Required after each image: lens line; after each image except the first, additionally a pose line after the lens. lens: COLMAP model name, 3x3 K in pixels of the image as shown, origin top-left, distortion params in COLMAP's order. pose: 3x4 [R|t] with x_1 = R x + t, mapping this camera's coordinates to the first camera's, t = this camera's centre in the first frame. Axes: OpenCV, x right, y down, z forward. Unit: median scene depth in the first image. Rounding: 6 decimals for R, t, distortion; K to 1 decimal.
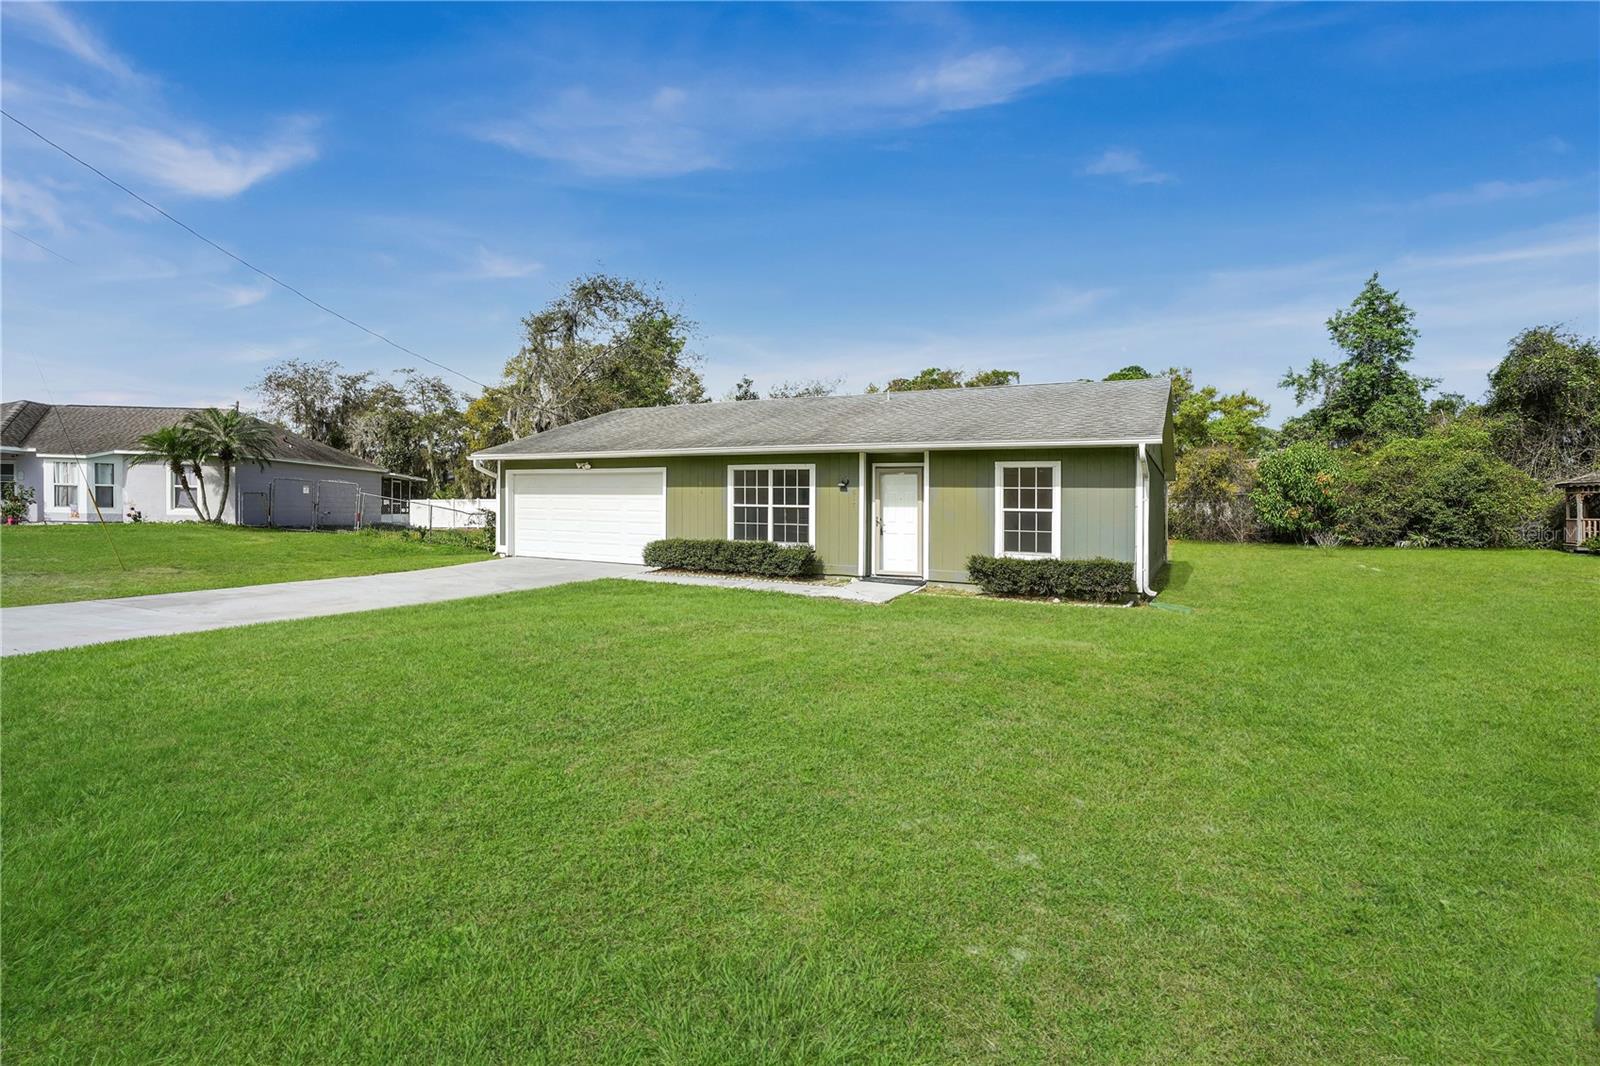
lens RADIAL K [[740.2, 0, 853.6], [0, 740.2, 500.0], [0, 0, 1]] dist [-0.058472, 0.016014]
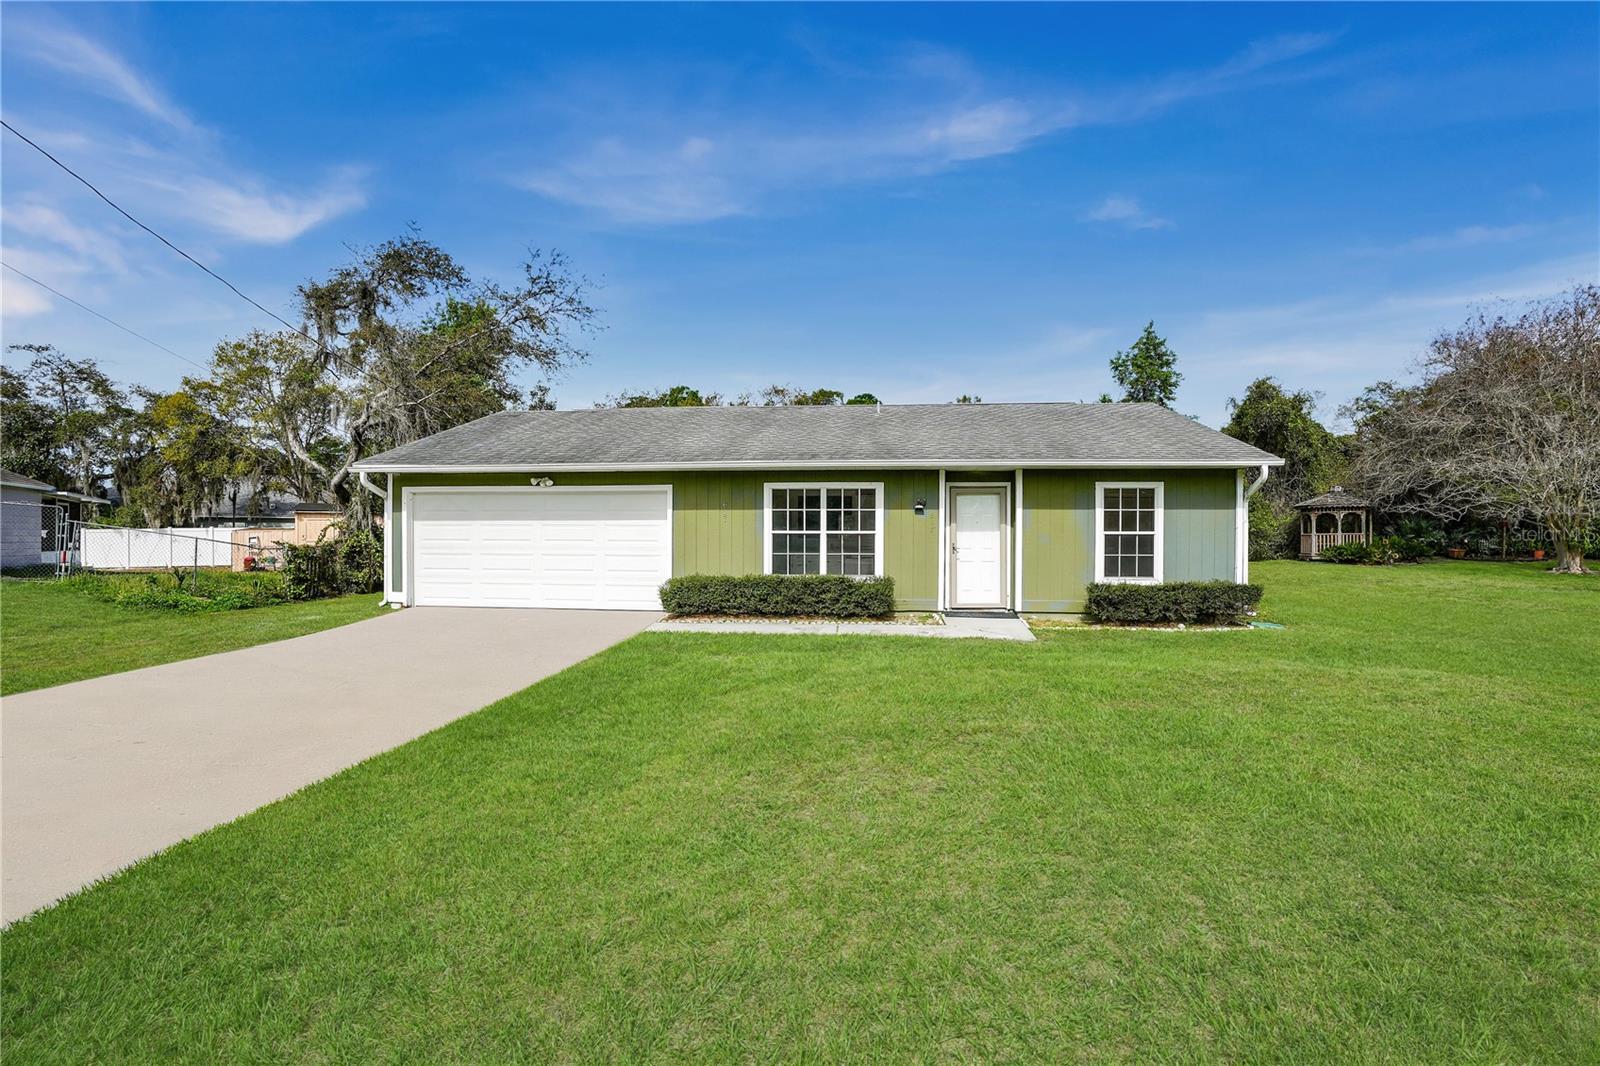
lens RADIAL K [[740.2, 0, 806.6], [0, 740.2, 523.3], [0, 0, 1]] dist [-0.058472, 0.016014]
pose [[0.934625, -0.009194, 0.355516, -0.417942], [0.008936, 0.999957, 0.002367, -0.004150], [-0.355523, 0.000965, 0.934667, 0.222644]]
